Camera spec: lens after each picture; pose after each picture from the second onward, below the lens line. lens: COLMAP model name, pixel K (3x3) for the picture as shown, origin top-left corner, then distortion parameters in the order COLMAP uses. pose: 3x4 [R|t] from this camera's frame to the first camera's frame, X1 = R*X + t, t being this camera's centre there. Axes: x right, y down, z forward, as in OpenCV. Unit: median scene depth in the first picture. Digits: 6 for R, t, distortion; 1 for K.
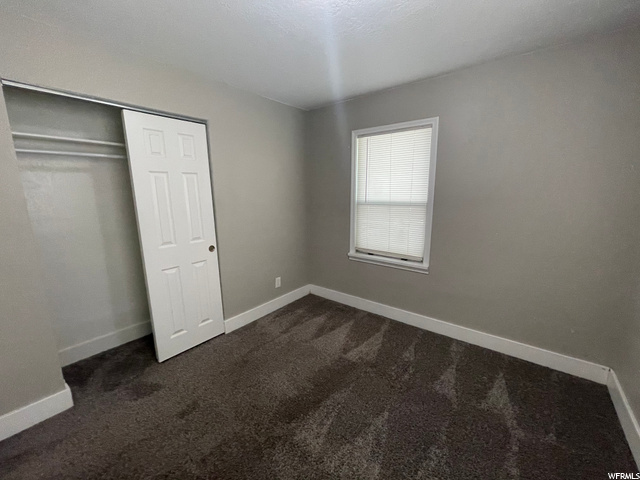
lens RADIAL K [[261.5, 0, 319.1], [0, 261.5, 239.5], [0, 0, 1]] dist [-0.003924, 0.001018]
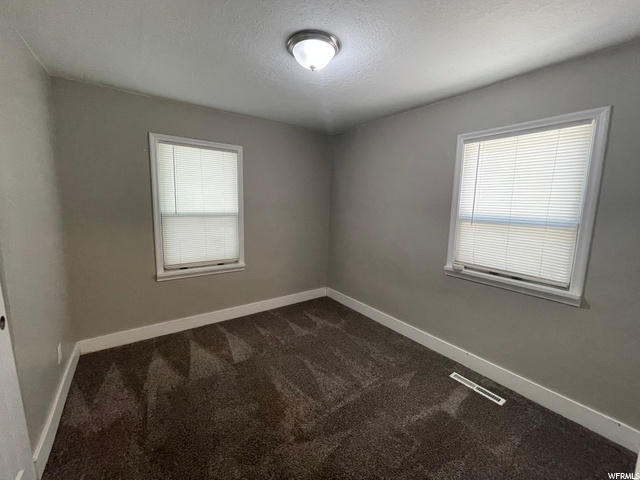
lens RADIAL K [[261.5, 0, 319.9], [0, 261.5, 238.7], [0, 0, 1]] dist [-0.003924, 0.001018]
pose [[0.260373, -0.118152, 0.958252, -0.623431], [0.152532, 0.985055, 0.080011, -0.055400], [-0.953384, 0.125331, 0.274503, 0.281798]]
